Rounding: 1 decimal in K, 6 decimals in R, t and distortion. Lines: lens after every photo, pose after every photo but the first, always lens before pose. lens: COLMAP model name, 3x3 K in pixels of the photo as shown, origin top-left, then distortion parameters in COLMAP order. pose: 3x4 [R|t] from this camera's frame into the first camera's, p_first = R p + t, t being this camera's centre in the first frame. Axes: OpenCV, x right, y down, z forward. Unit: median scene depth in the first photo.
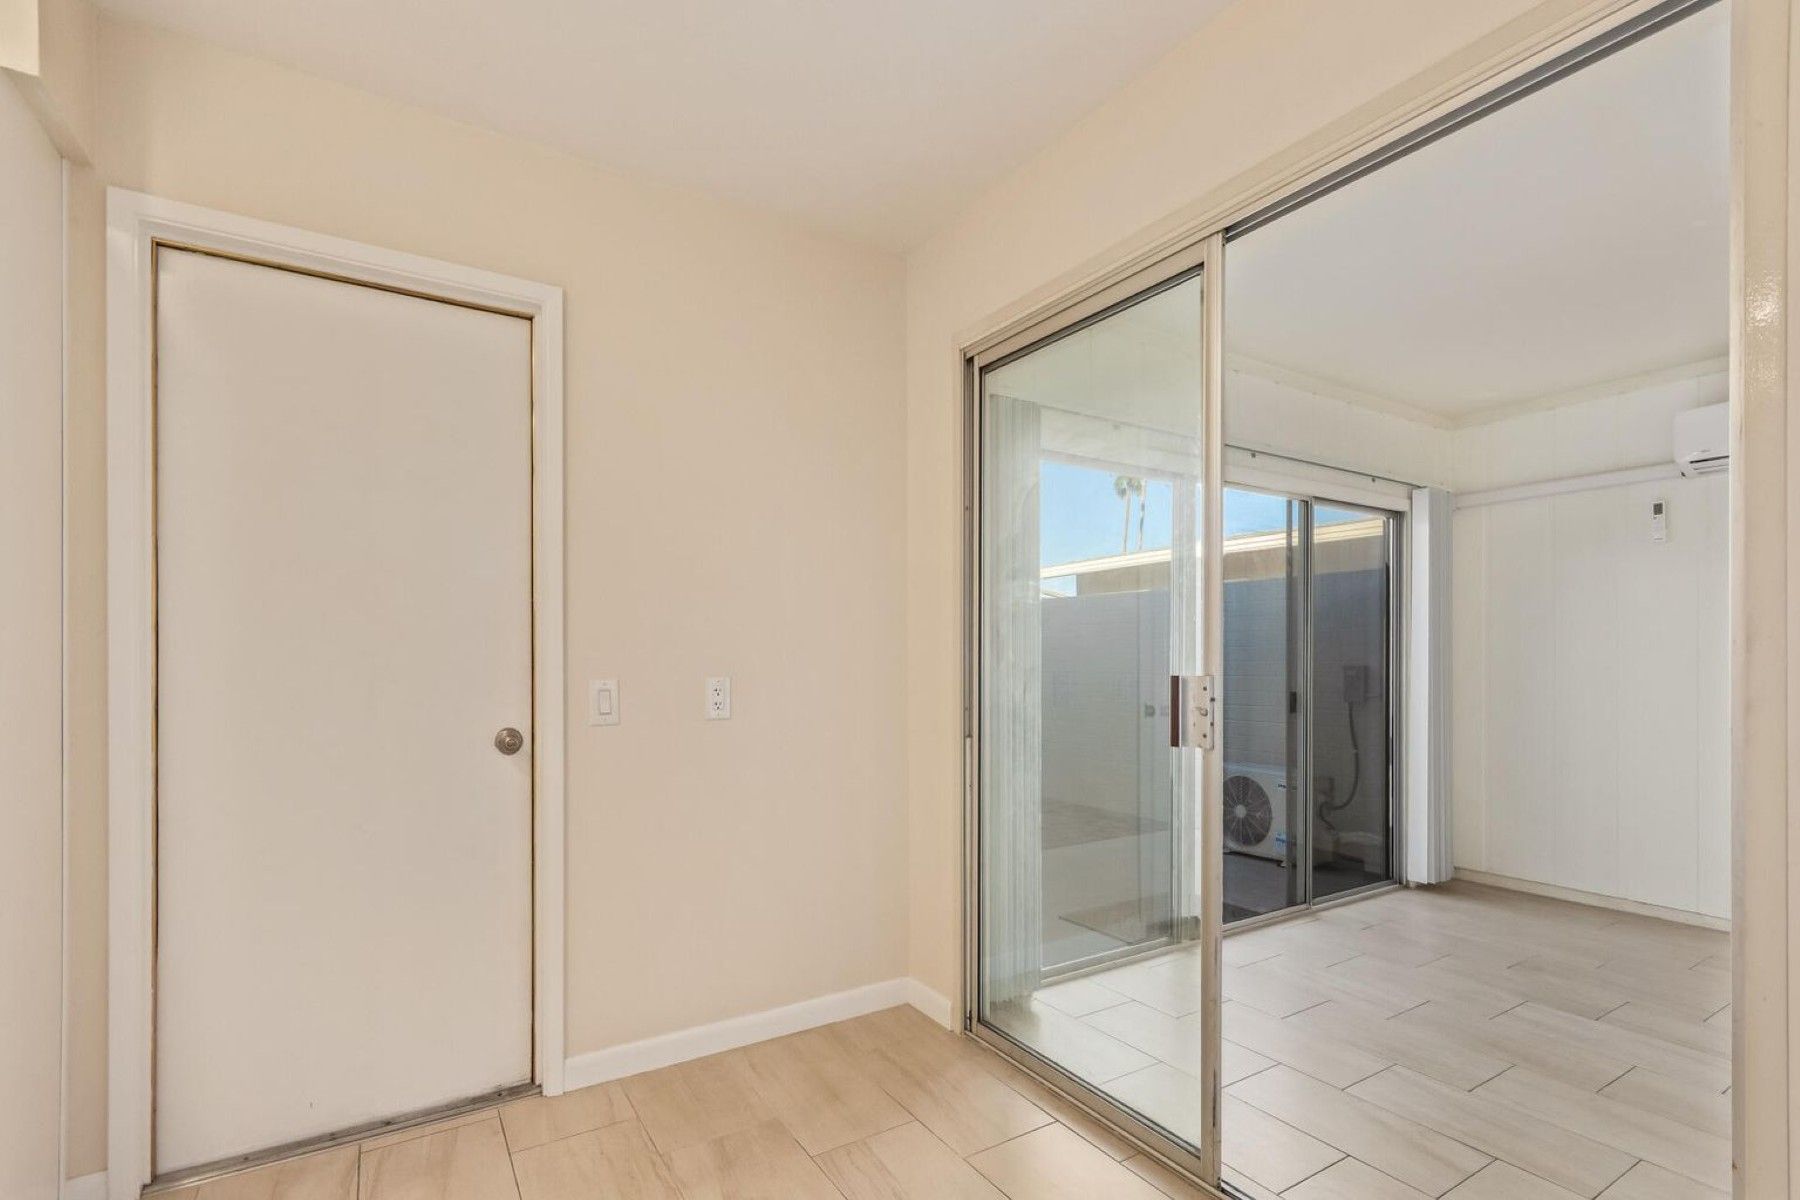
lens RADIAL K [[827.2, 0, 921.1], [0, 827.2, 657.4], [0, 0, 1]] dist [0.002456, 0.000345]
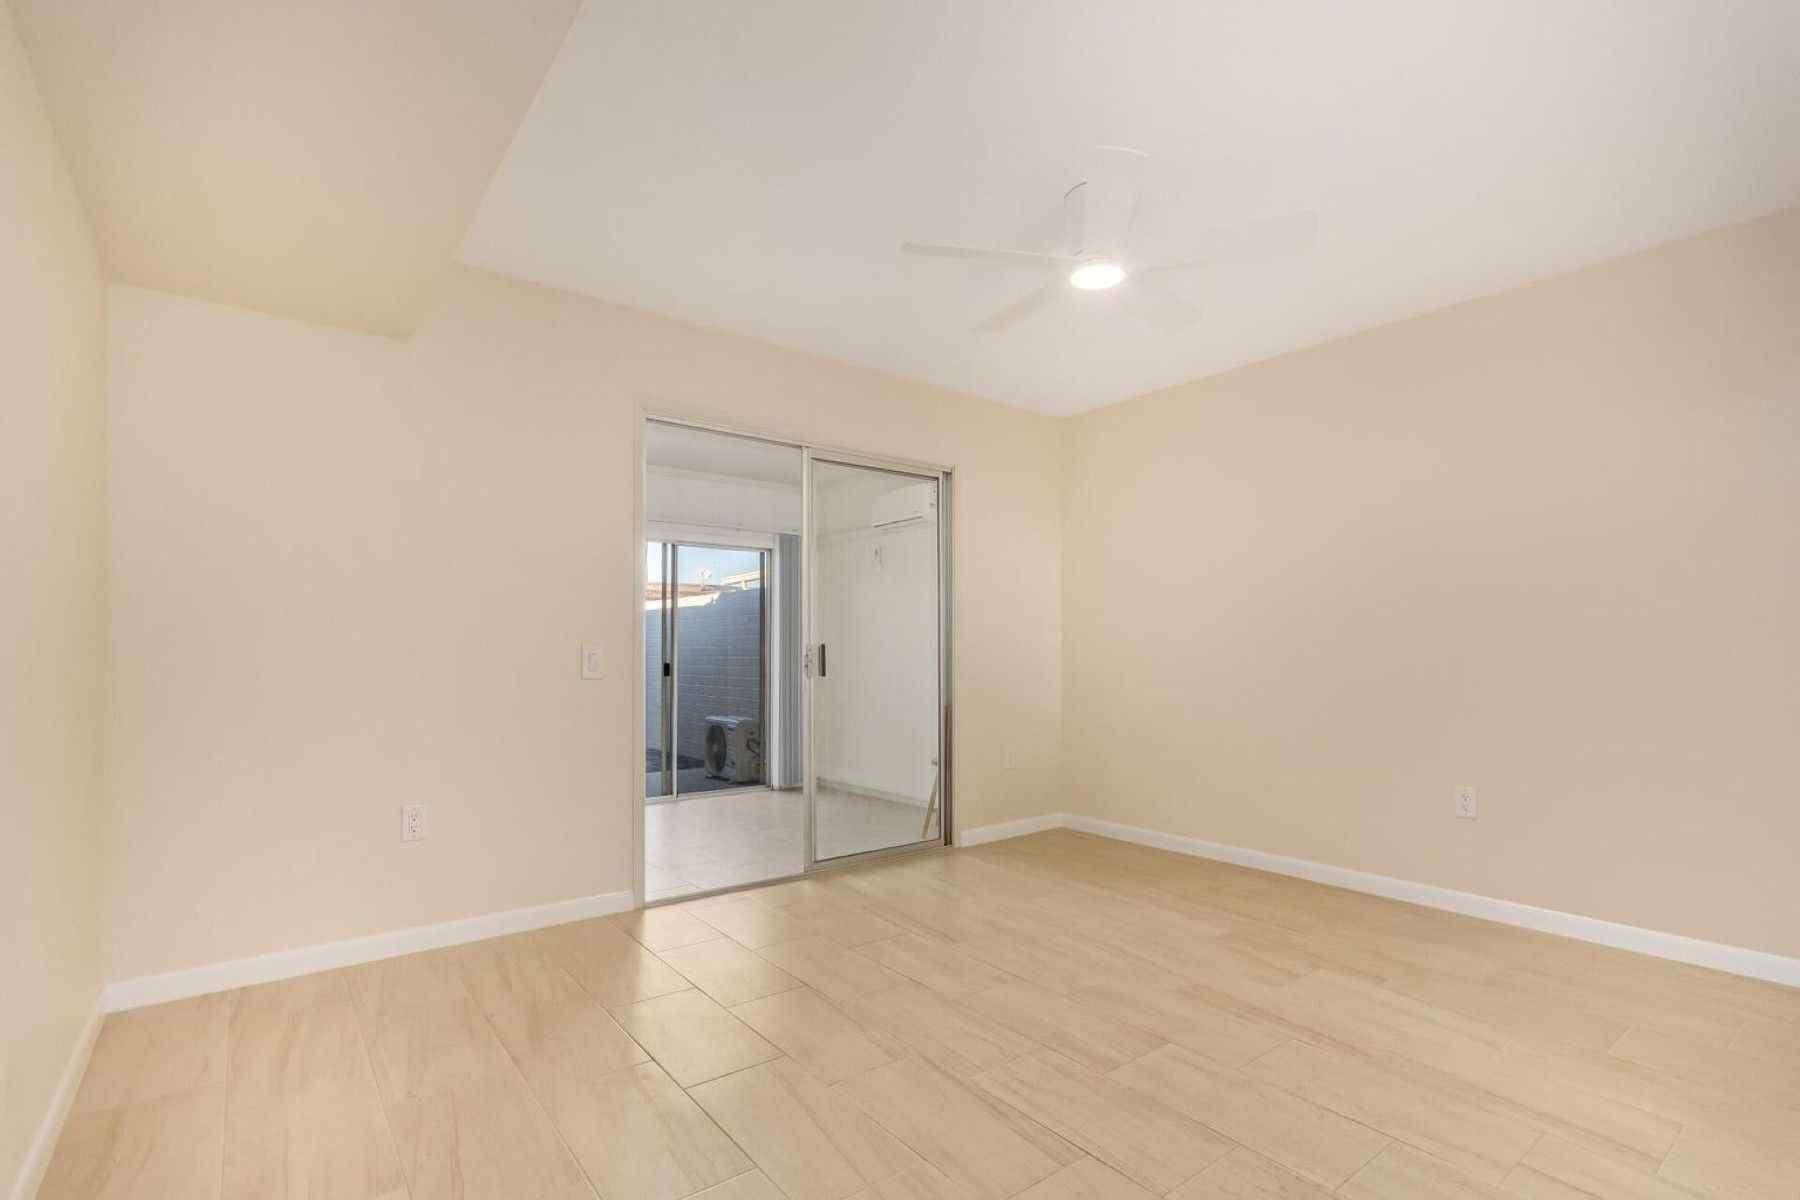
lens RADIAL K [[827.2, 0, 921.1], [0, 827.2, 657.4], [0, 0, 1]] dist [0.002456, 0.000345]
pose [[0.994406, -0.002344, 0.105598, 0.681920], [0.001523, 0.999968, 0.007856, 0.016170], [-0.105613, -0.007651, 0.994378, -0.570158]]
